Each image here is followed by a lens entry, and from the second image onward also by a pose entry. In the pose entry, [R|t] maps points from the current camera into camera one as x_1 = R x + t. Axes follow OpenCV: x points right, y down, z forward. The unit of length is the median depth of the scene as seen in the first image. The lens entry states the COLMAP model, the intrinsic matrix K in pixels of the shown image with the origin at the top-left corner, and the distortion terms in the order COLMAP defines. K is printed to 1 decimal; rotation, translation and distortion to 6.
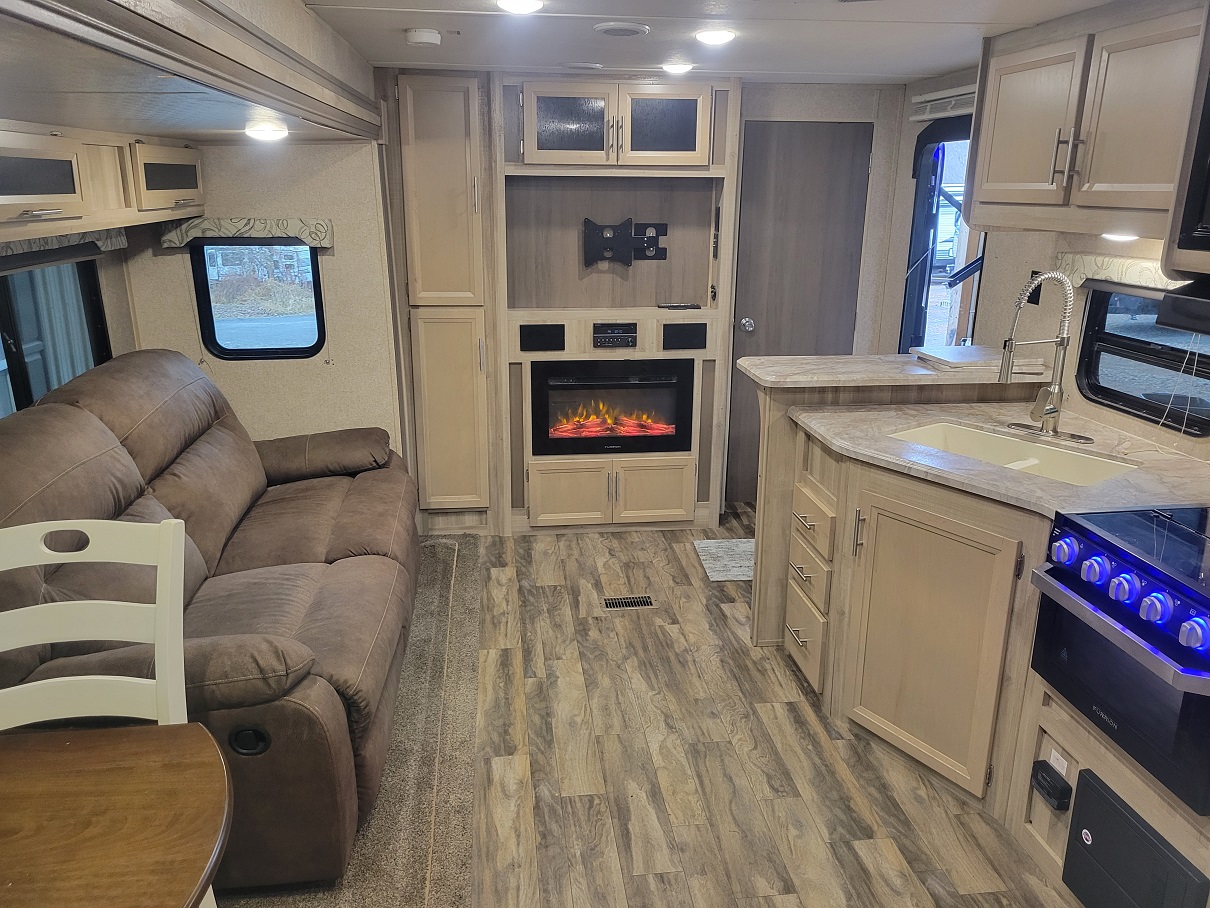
lens RADIAL K [[912.5, 0, 605.9], [0, 912.5, 460.6], [0, 0, 1]] dist [0.039092, -0.007481]
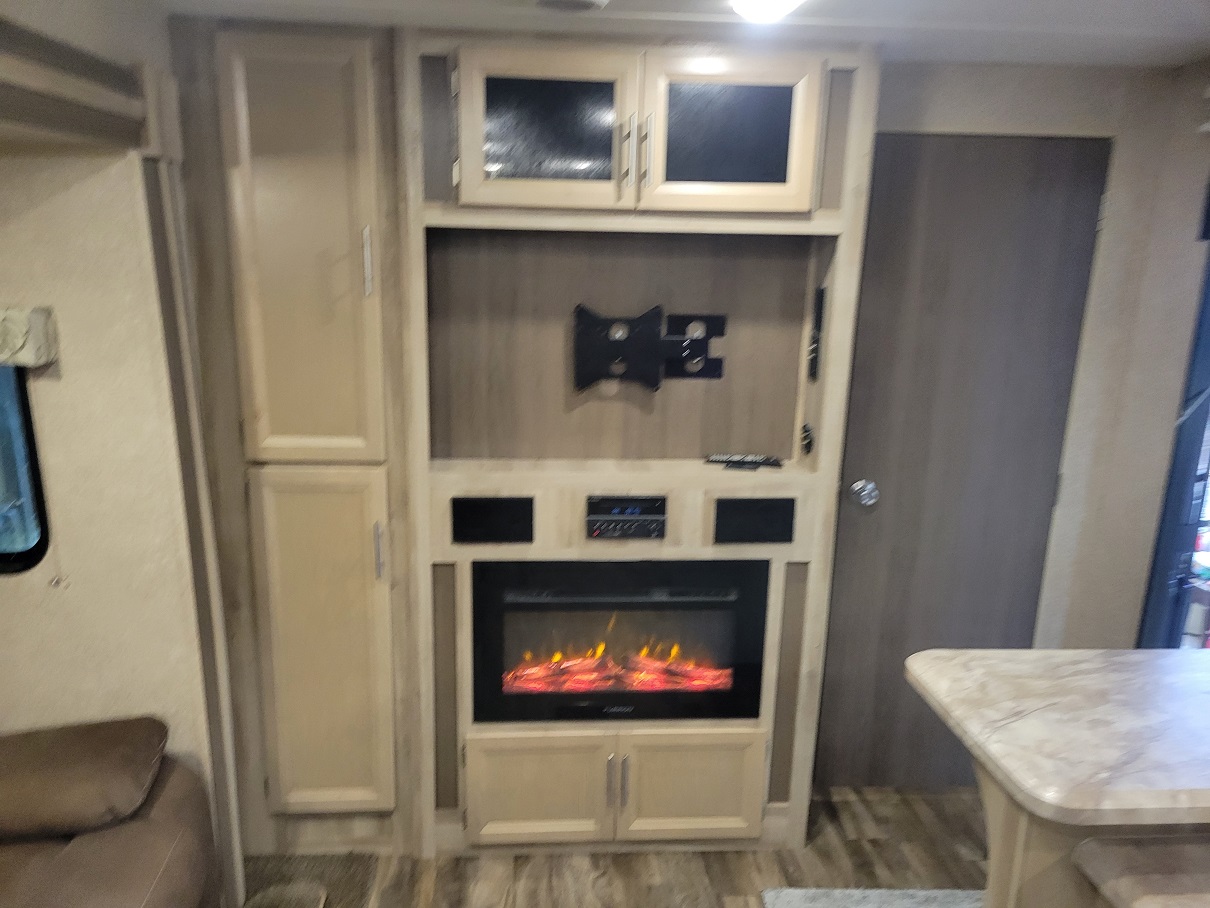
lens RADIAL K [[901.4, 0, 582.0], [0, 901.4, 470.8], [0, 0, 1]] dist [0.042495, -0.000749]
pose [[0.998361, 0.025143, -0.051412, 0.010573], [-0.027421, 0.998652, -0.044082, -0.140343], [0.050235, 0.045419, 0.997704, 0.458773]]
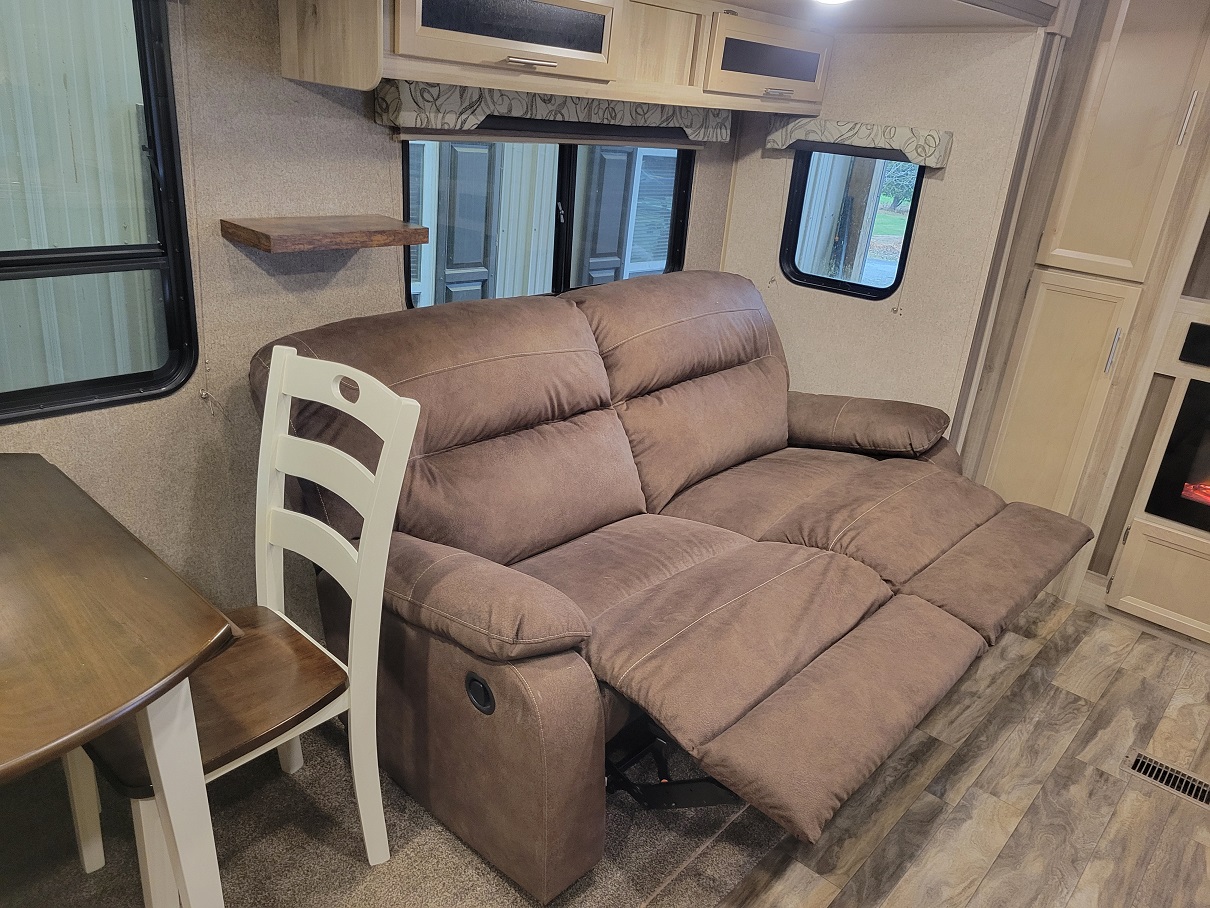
lens RADIAL K [[912.5, 0, 605.9], [0, 912.5, 460.6], [0, 0, 1]] dist [0.039092, -0.007481]
pose [[0.664241, 0.329610, -0.670925, 0.107674], [-0.302323, 0.939312, 0.162151, -0.032806], [0.683655, 0.095128, 0.723579, 0.220333]]
